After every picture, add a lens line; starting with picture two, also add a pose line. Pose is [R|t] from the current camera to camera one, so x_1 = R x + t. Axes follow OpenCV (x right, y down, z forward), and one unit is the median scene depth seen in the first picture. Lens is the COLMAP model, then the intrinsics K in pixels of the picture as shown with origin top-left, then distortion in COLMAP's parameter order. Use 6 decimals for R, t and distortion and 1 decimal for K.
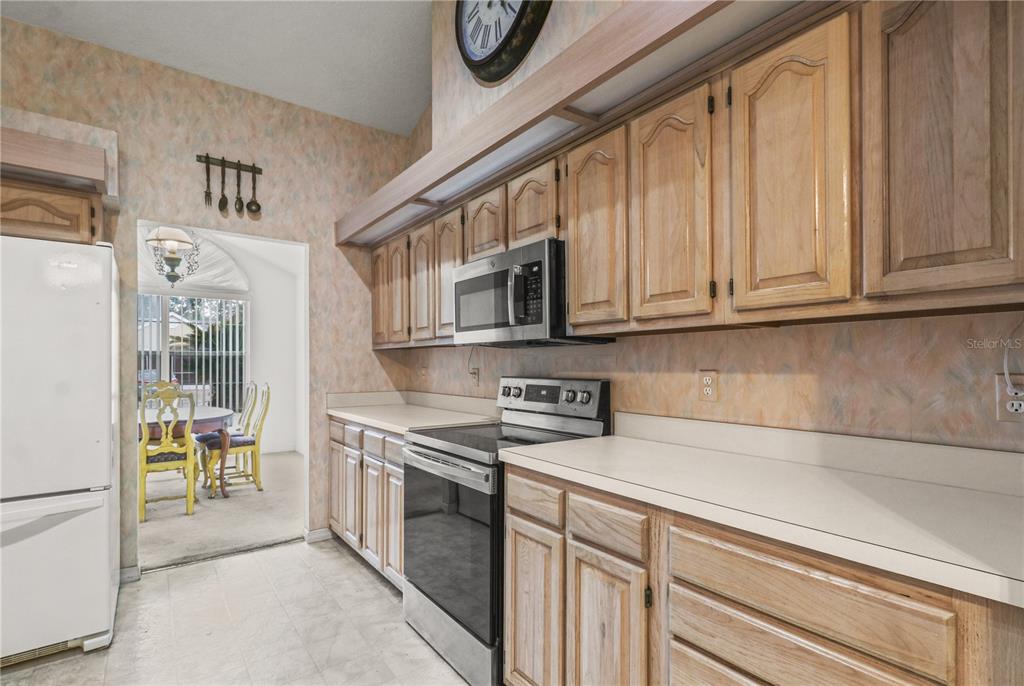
lens RADIAL K [[492.3, 0, 528.9], [0, 492.3, 361.3], [0, 0, 1]] dist [0.003215, -0.000251]
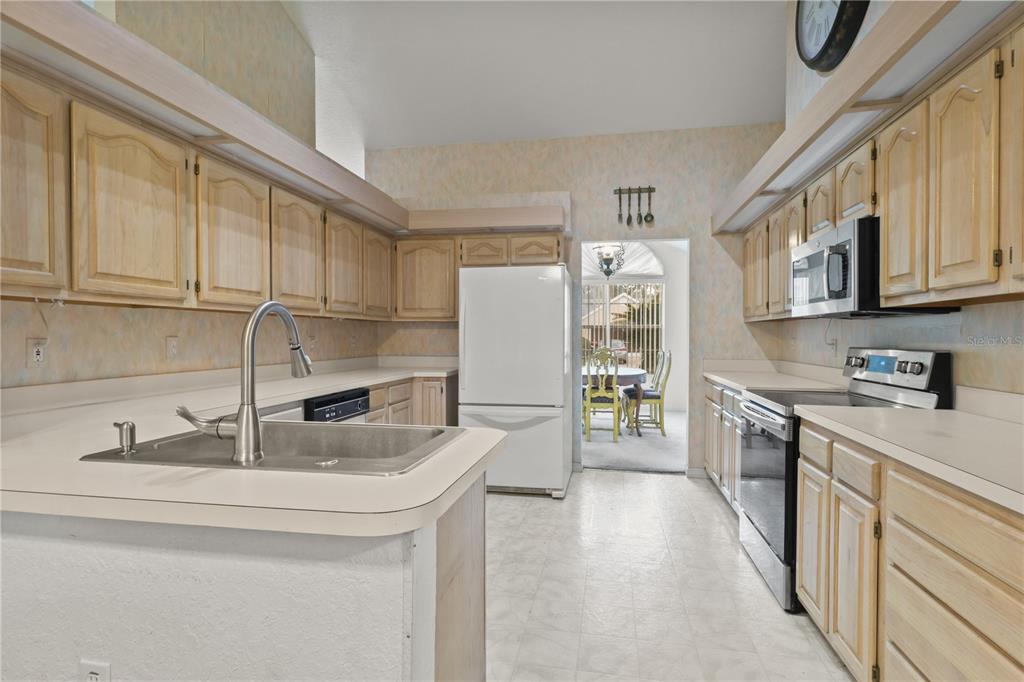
lens RADIAL K [[490.1, 0, 512.0], [0, 490.1, 341.0], [0, 0, 1]] dist [0.003713, 0.000539]
pose [[0.657661, 0.010288, -0.753244, 0.261250], [0.001697, 0.999884, 0.015138, 0.001829], [0.753312, -0.011234, 0.657567, -0.208582]]
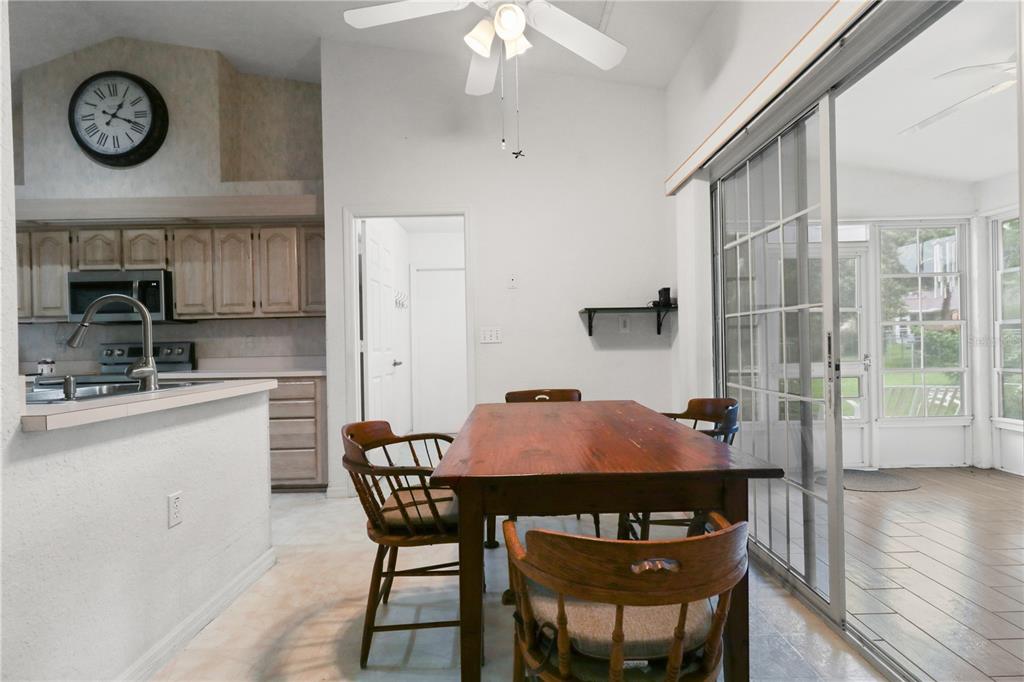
lens RADIAL K [[490.1, 0, 512.0], [0, 490.1, 341.0], [0, 0, 1]] dist [0.003713, 0.000539]
pose [[0.621644, -0.007560, 0.783263, -0.472768], [0.016235, 0.999863, -0.003235, 0.048537], [-0.783131, 0.014728, 0.621682, -0.983019]]
